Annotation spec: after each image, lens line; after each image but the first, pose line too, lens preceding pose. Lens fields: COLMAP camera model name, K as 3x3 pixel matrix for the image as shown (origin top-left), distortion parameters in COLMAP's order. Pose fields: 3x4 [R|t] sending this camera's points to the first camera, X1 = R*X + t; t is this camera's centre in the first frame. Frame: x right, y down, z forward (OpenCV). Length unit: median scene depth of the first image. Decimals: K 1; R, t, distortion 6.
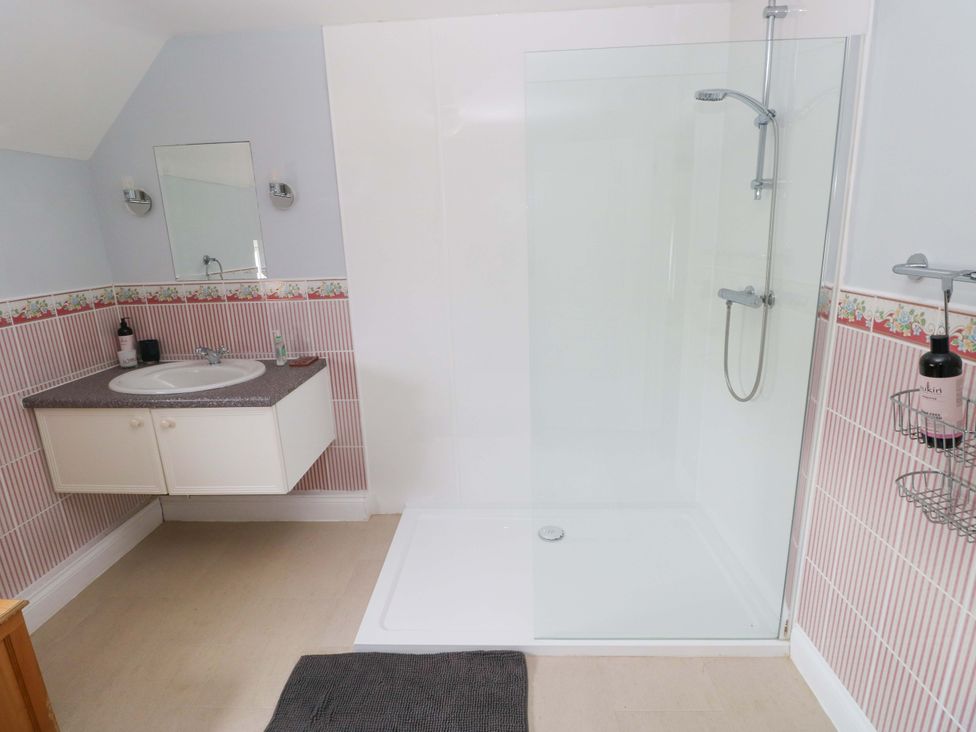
lens RADIAL K [[506.7, 0, 483.9], [0, 506.7, 358.0], [0, 0, 1]] dist [0.002904, -0.015113]
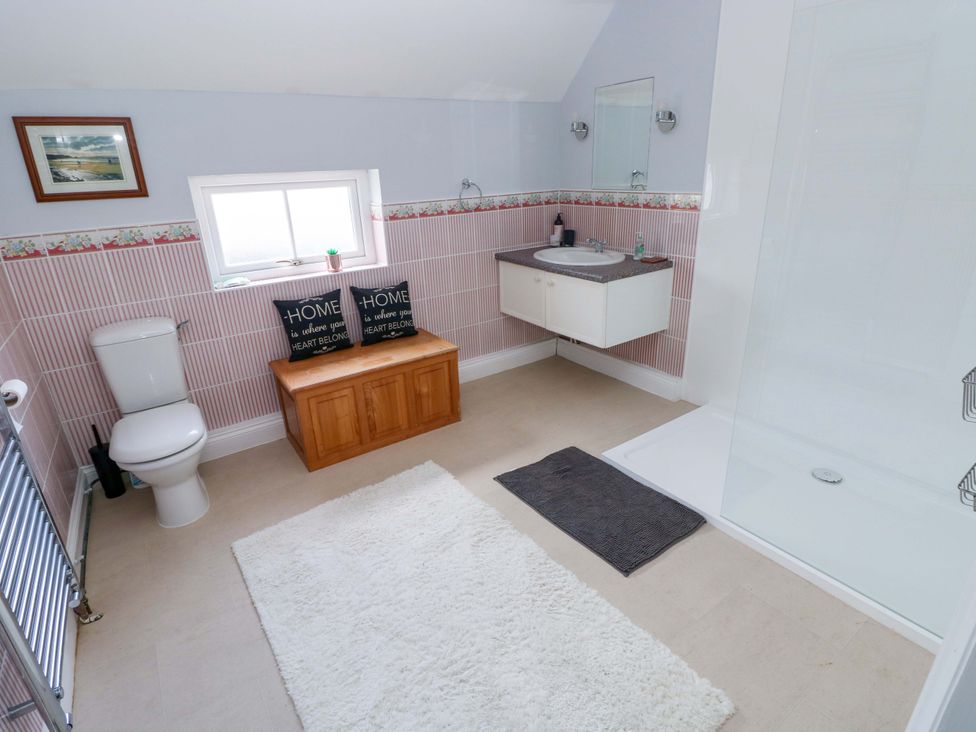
lens RADIAL K [[506.7, 0, 483.9], [0, 506.7, 358.0], [0, 0, 1]] dist [0.002904, -0.015113]
pose [[0.601299, 0.294437, -0.742797, 0.400044], [-0.170584, 0.955501, 0.240663, 0.008415], [0.780603, -0.018001, 0.624768, -0.120972]]
